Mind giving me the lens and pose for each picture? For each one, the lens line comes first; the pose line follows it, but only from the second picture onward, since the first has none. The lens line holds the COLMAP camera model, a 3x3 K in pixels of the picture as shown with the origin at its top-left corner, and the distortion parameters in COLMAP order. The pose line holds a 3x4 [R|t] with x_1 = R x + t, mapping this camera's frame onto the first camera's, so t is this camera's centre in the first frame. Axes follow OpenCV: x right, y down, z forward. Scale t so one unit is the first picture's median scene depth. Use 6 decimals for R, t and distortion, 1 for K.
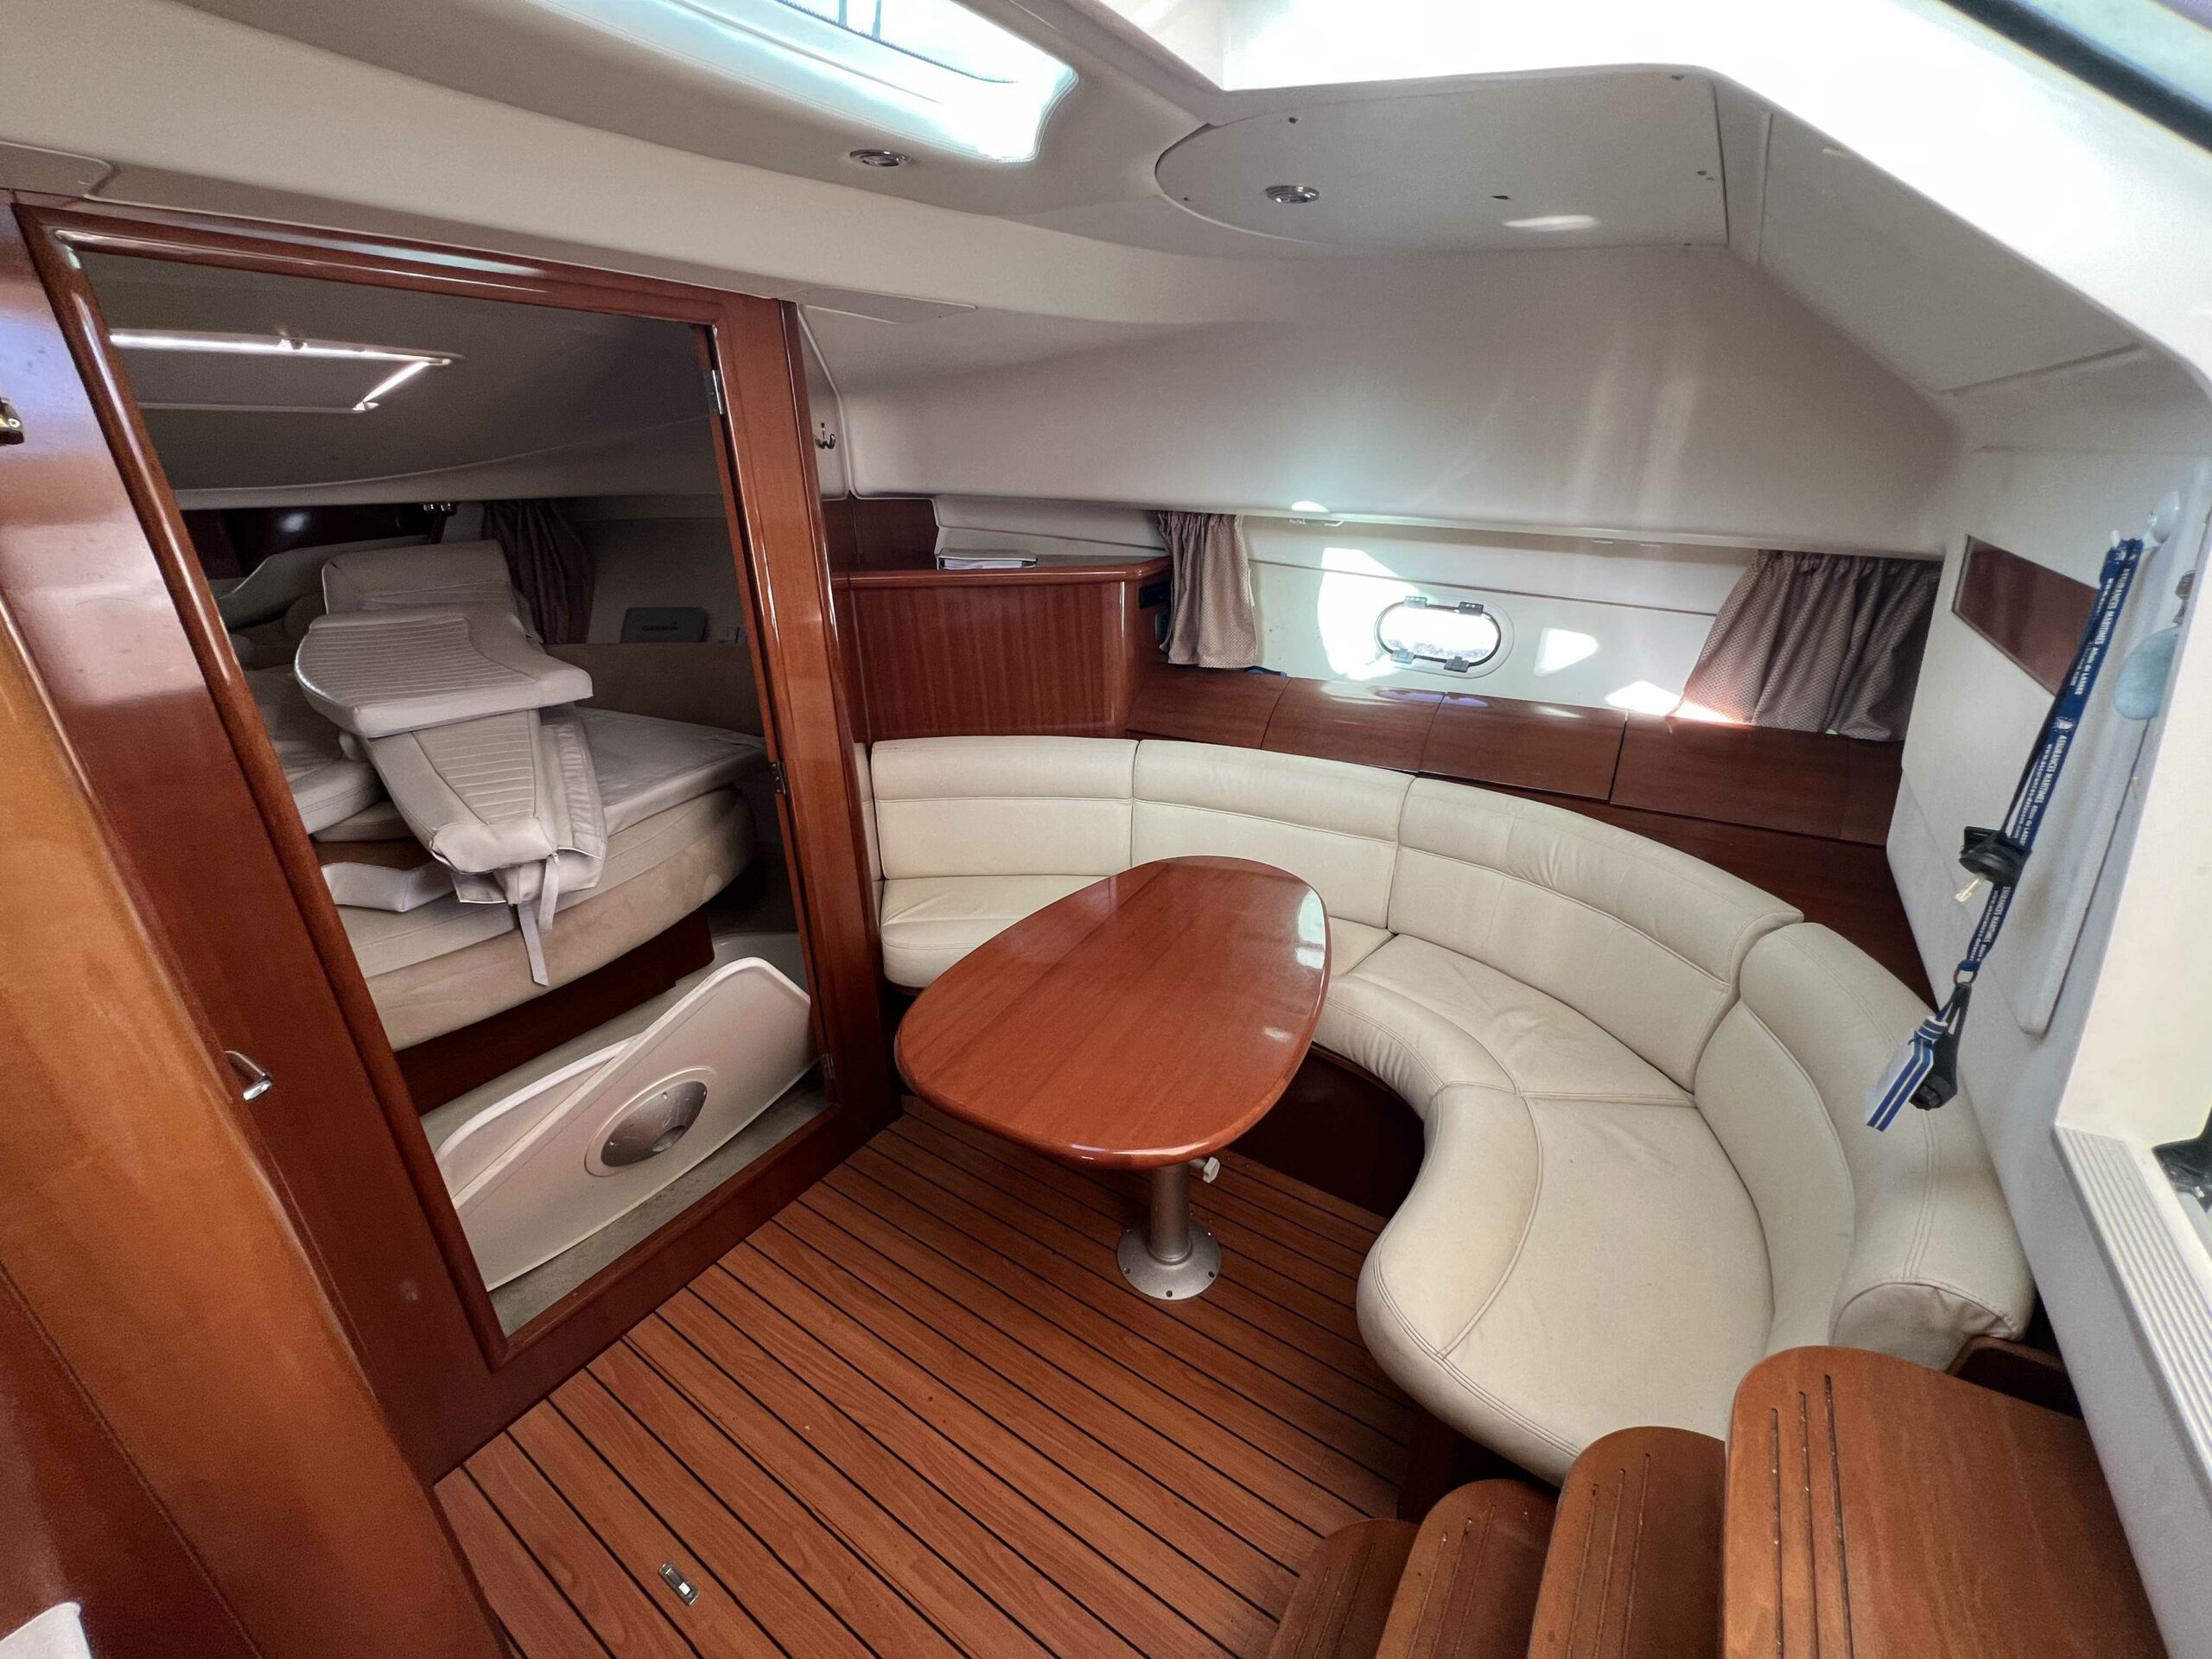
lens RADIAL K [[891.0, 0, 1106.0], [0, 891.0, 829.5], [0, 0, 1]] dist [-0.002311, -0.000216]
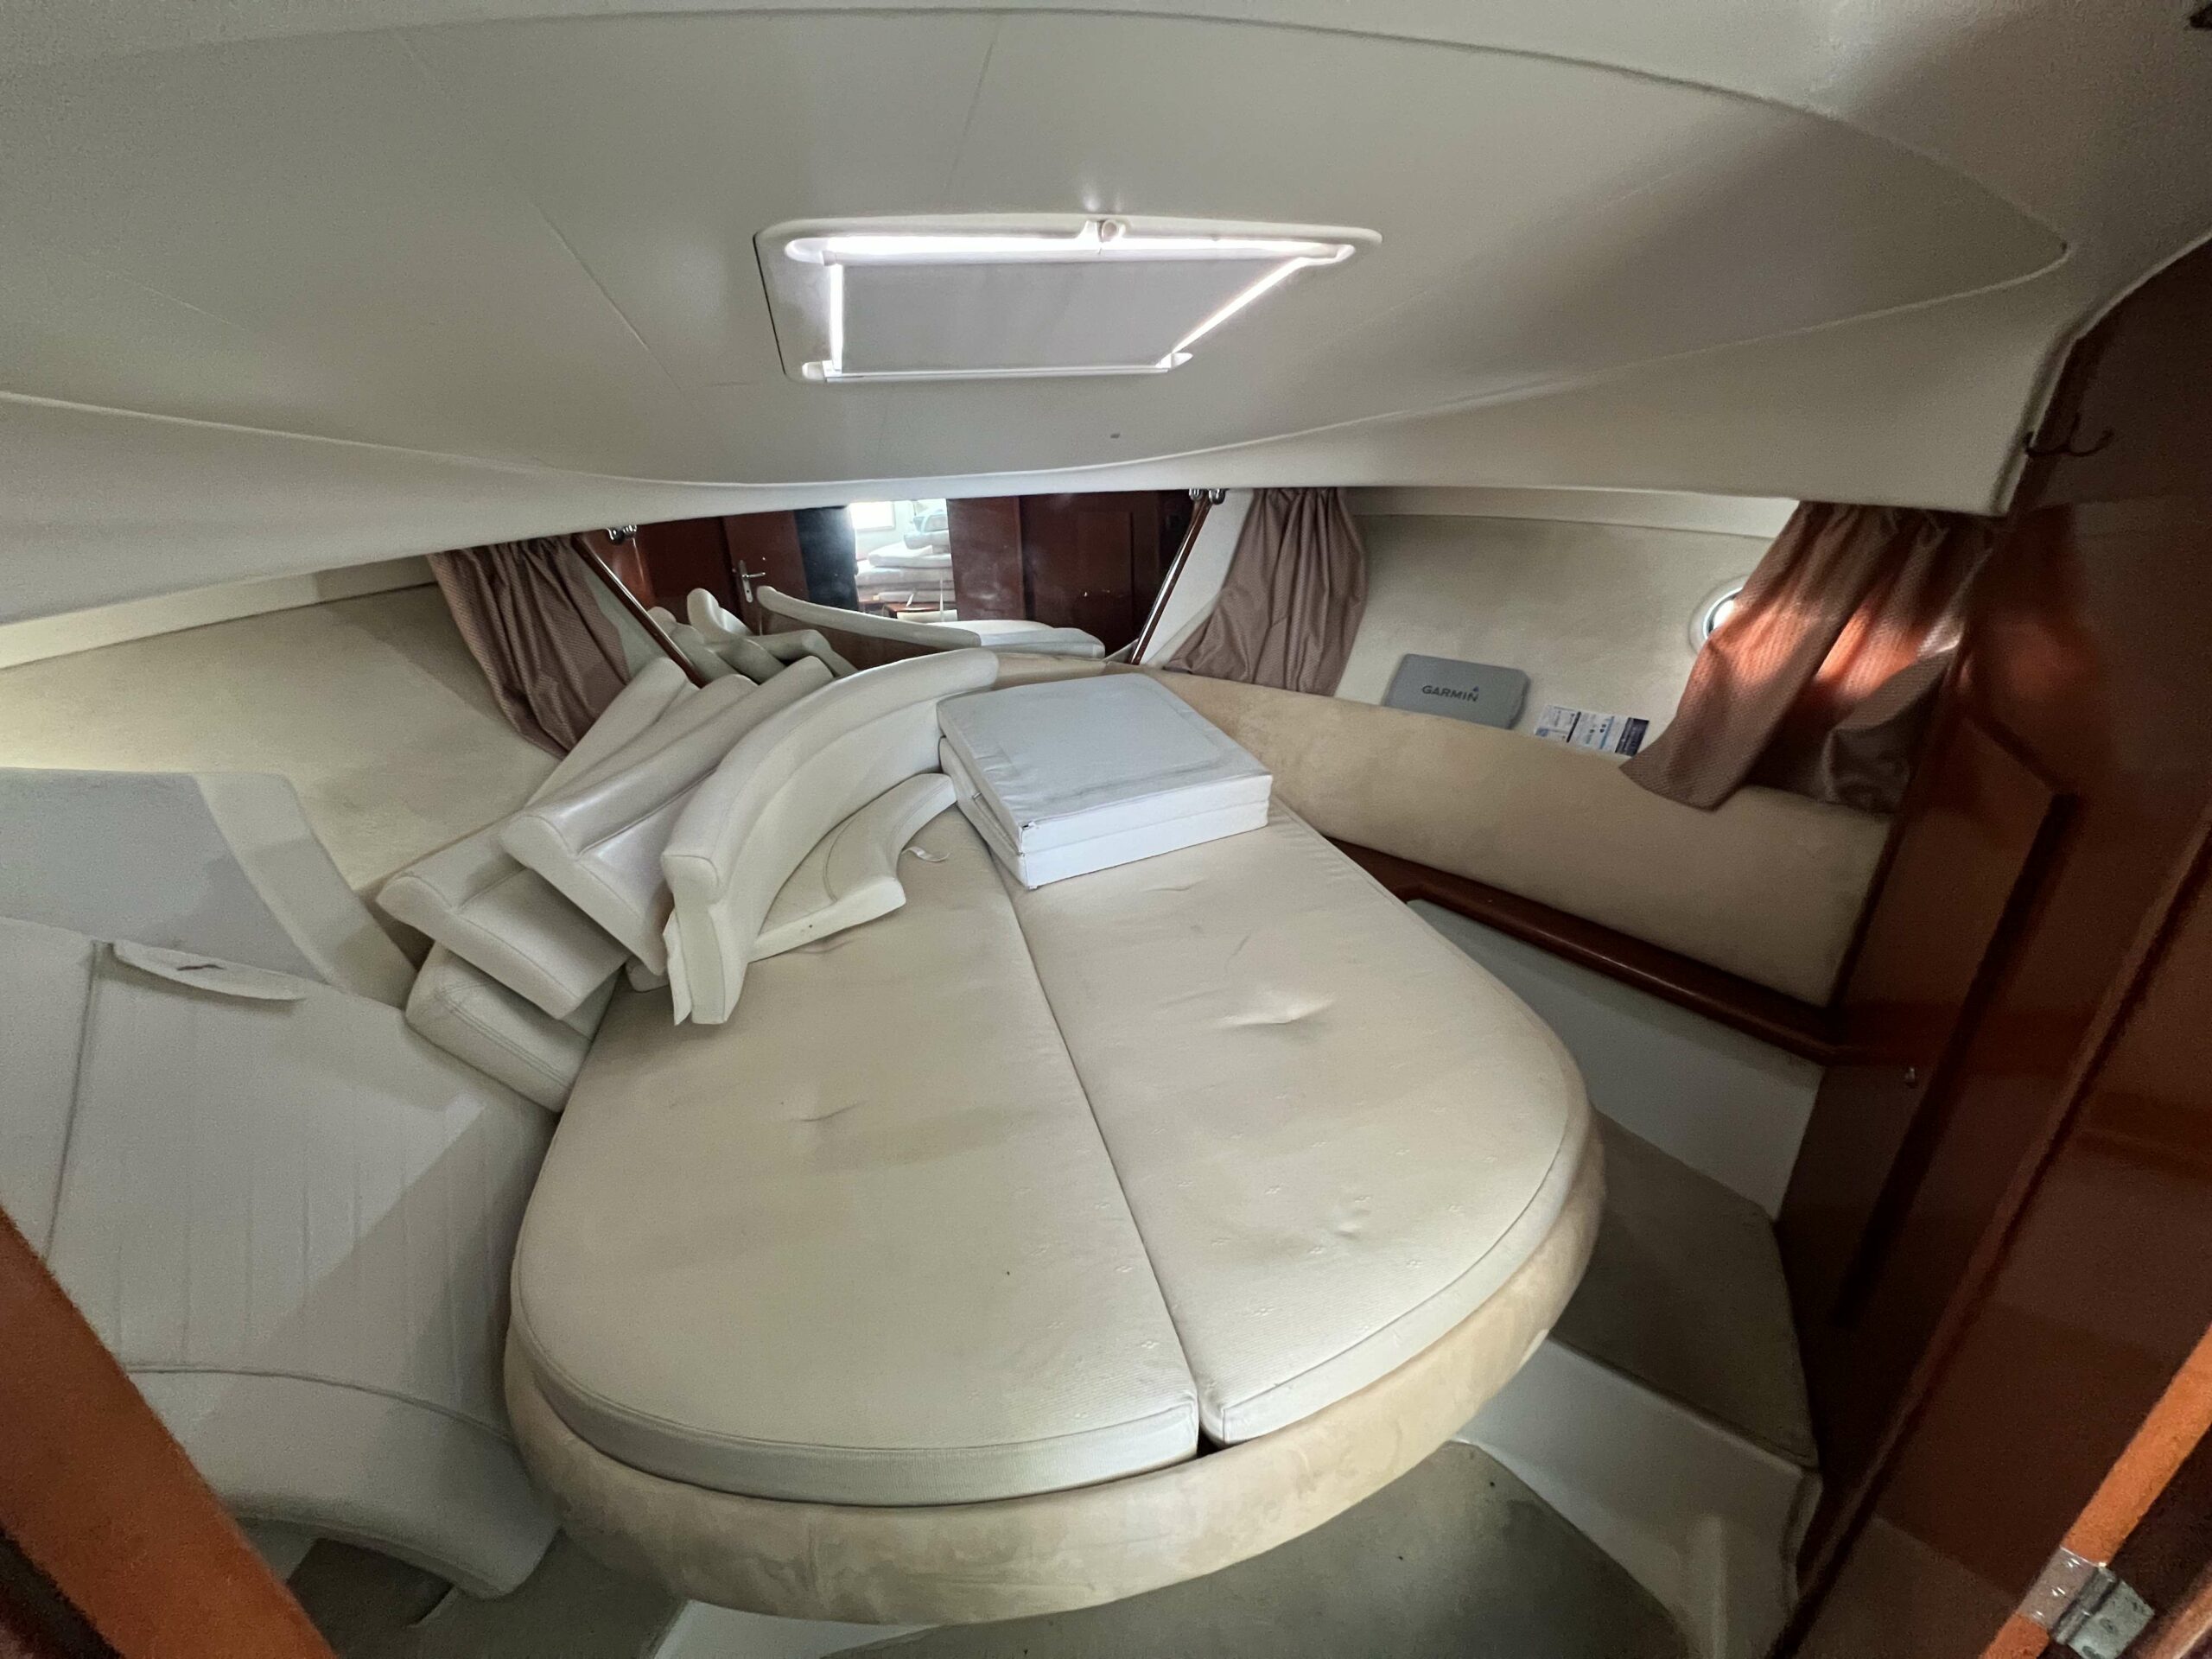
lens RADIAL K [[891.0, 0, 1106.0], [0, 891.0, 829.5], [0, 0, 1]] dist [-0.002311, -0.000216]
pose [[0.774331, 0.250921, -0.580905, -0.421863], [-0.222296, 0.967374, 0.121540, -0.222161], [0.592449, 0.035021, 0.804846, 0.478220]]
